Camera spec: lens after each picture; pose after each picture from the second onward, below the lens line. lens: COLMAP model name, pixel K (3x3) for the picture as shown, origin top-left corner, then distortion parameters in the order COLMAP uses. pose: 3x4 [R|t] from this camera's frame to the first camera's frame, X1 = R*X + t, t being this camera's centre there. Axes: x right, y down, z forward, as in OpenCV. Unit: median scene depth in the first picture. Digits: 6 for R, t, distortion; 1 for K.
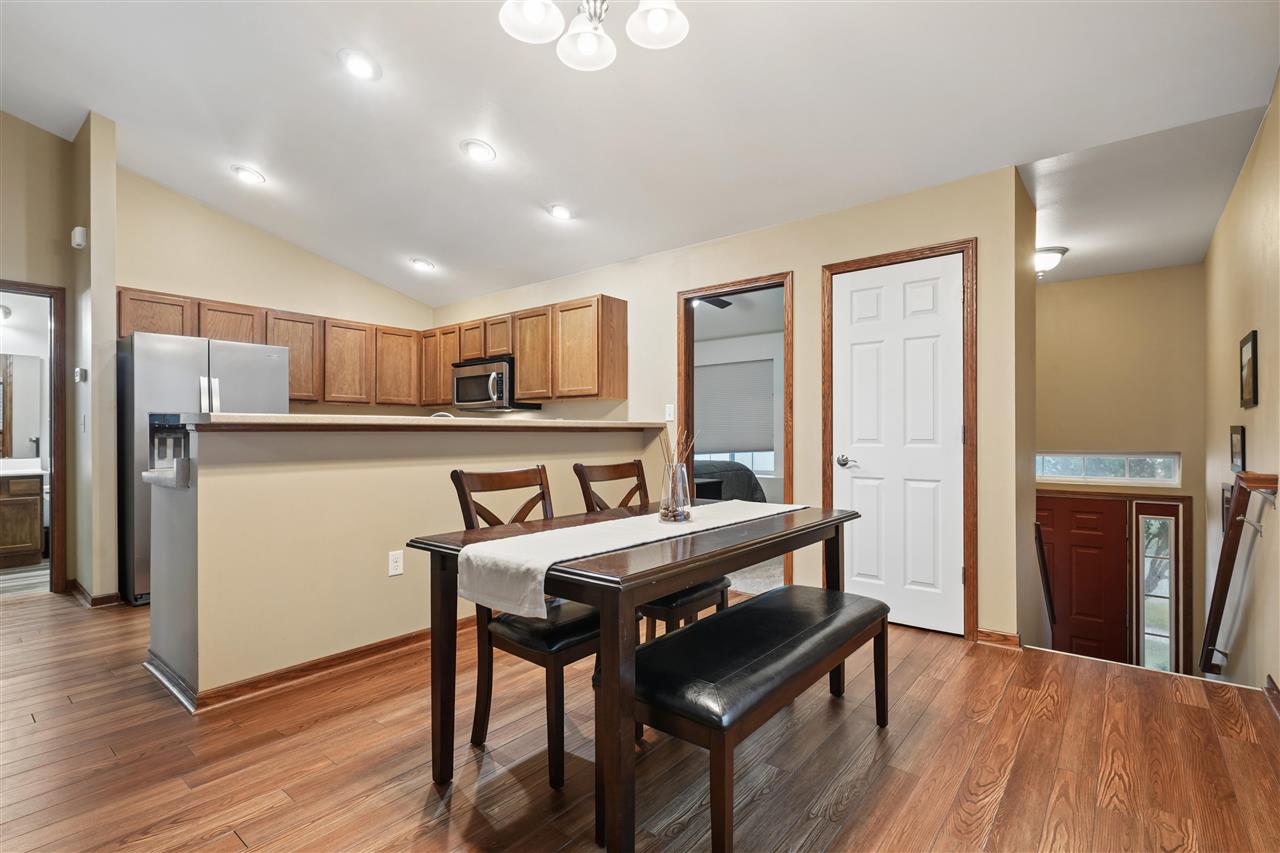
lens RADIAL K [[594.5, 0, 640.6], [0, 594.5, 431.1], [0, 0, 1]] dist [-0.002931, 0.000454]
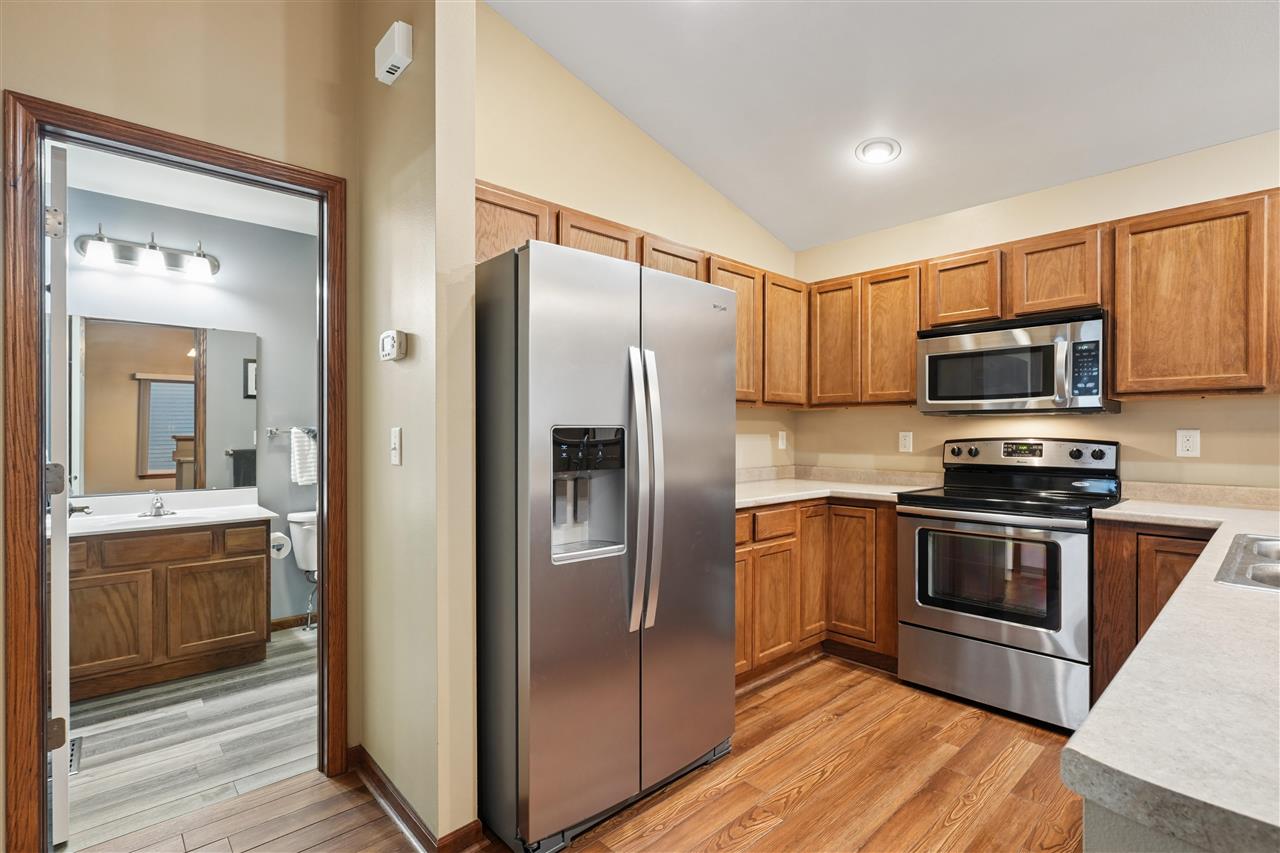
lens RADIAL K [[594.5, 0, 638.8], [0, 594.5, 427.6], [0, 0, 1]] dist [-0.002931, 0.000454]
pose [[0.990367, 0.001237, -0.138460, -0.520327], [-0.001559, 0.999996, -0.002221, -0.020962], [0.138456, 0.002416, 0.990366, 0.421479]]
